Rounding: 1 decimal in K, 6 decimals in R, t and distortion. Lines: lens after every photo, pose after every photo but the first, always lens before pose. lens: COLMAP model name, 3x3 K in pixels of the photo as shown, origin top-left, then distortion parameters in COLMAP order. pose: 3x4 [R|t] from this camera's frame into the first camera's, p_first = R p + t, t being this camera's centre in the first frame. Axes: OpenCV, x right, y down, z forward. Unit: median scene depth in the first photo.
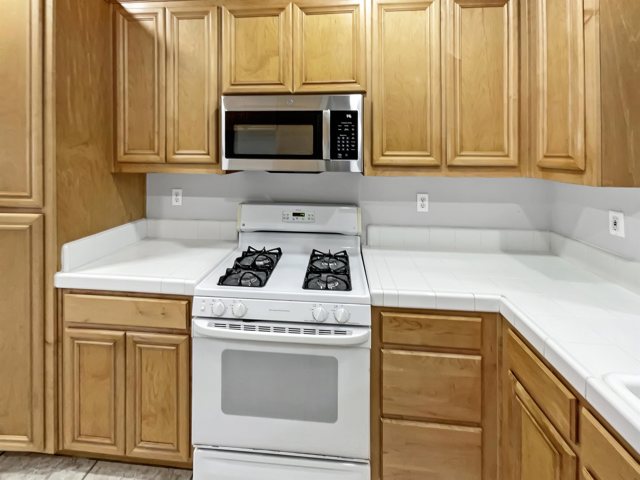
lens RADIAL K [[286.2, 0, 305.8], [0, 286.2, 148.7], [0, 0, 1]] dist [-0.001746, 0.000034]
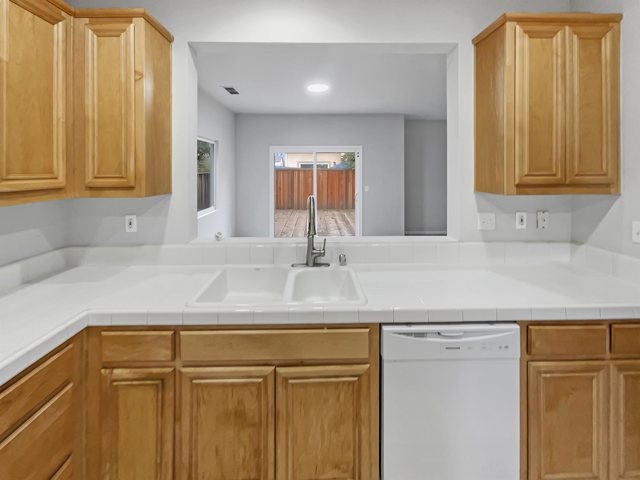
lens RADIAL K [[274.2, 0, 325.9], [0, 274.2, 162.2], [0, 0, 1]] dist [0.004340, 0.000870]
pose [[-0.132184, 0.026122, 0.990881, -0.384568], [-0.005215, 0.999621, -0.027049, -0.009008], [-0.991211, -0.008743, -0.131997, 0.217138]]
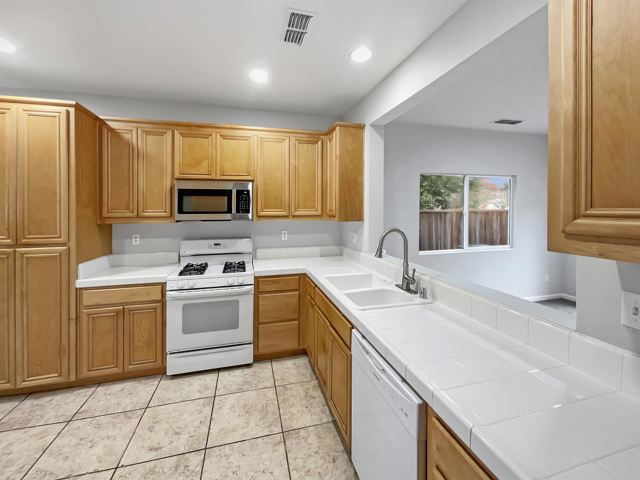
lens RADIAL K [[274.2, 0, 311.3], [0, 274.2, 198.3], [0, 0, 1]] dist [0.004340, 0.000870]
pose [[0.938628, 0.004333, 0.344904, -0.089579], [0.006063, 0.999559, -0.029055, -0.011384], [-0.344878, 0.029363, 0.938188, -1.081159]]
